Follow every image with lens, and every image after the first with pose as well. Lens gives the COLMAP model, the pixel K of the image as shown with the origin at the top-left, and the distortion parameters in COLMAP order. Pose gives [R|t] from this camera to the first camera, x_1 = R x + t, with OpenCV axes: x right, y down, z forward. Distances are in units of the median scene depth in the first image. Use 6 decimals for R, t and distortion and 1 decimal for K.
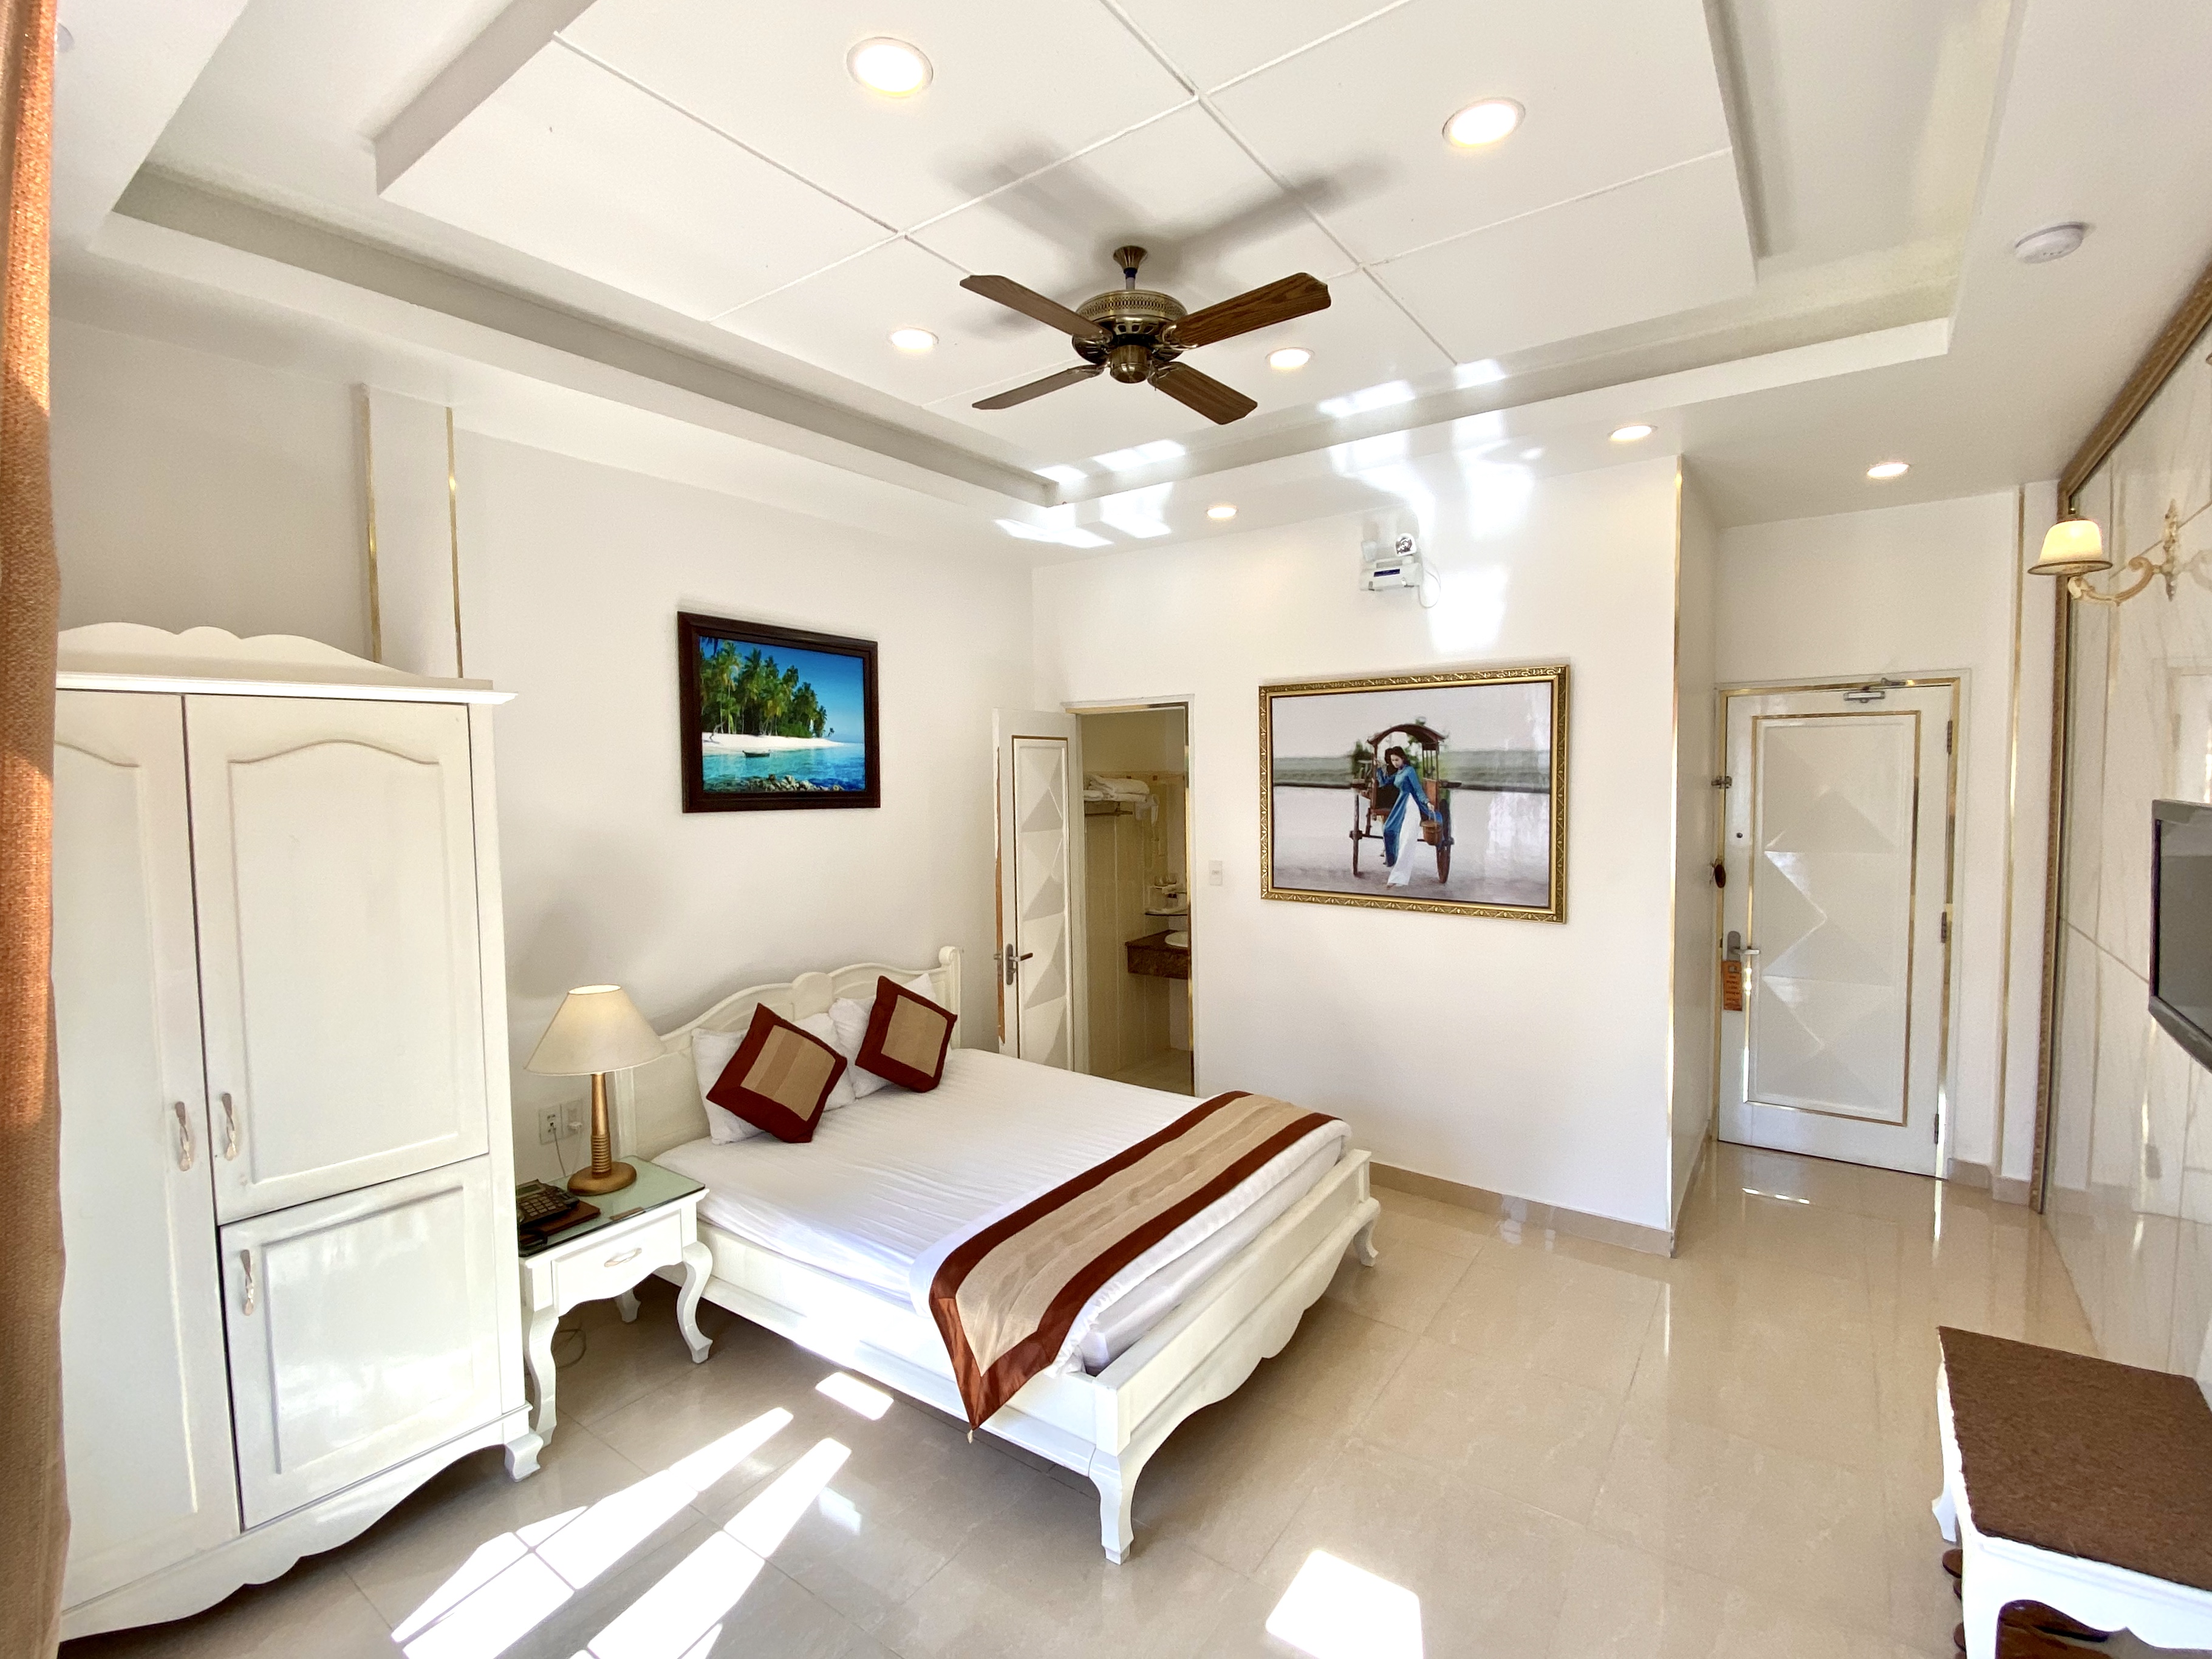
lens RADIAL K [[945.3, 0, 1125.5], [0, 945.3, 831.5], [0, 0, 1]] dist [0.030253, 0.000066]
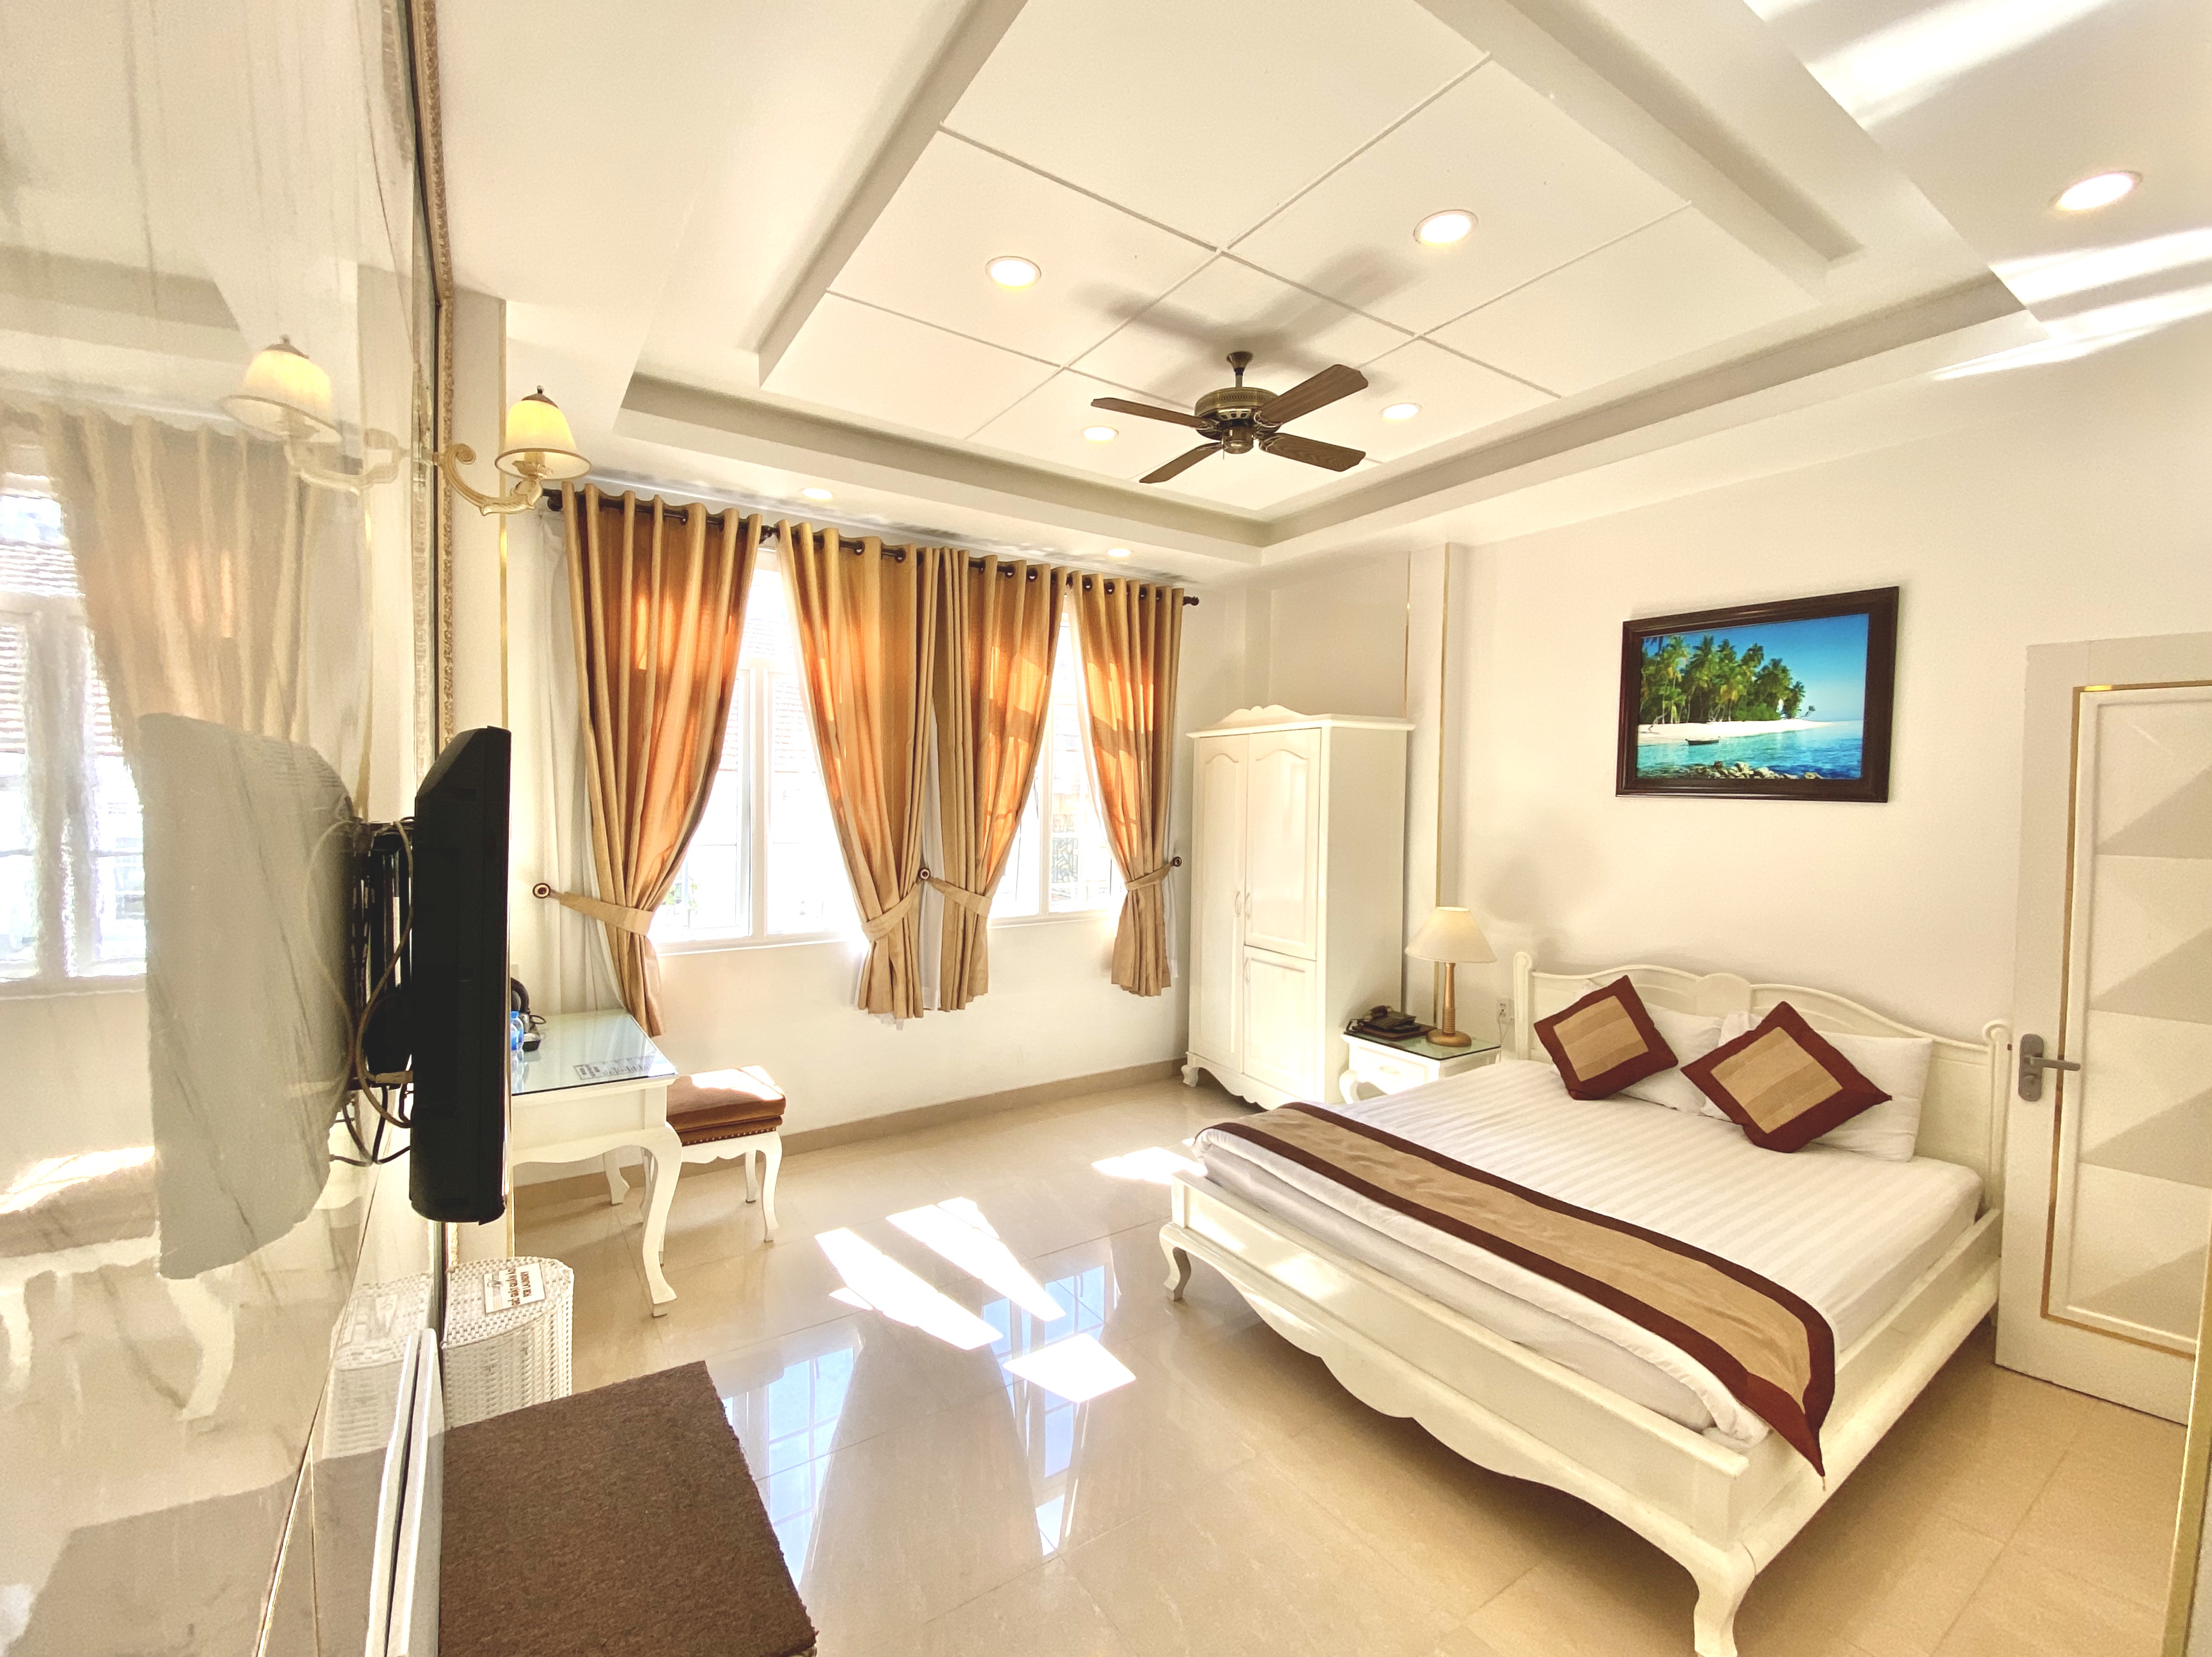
lens RADIAL K [[920.1, 0, 1112.4], [0, 920.1, 820.1], [0, 0, 1]] dist [0.028222, -0.000142]
pose [[-0.318299, 0.034887, -0.947348, 0.672935], [-0.066630, 0.996028, 0.059067, -0.014398], [0.945646, 0.081923, -0.314710, 0.664086]]
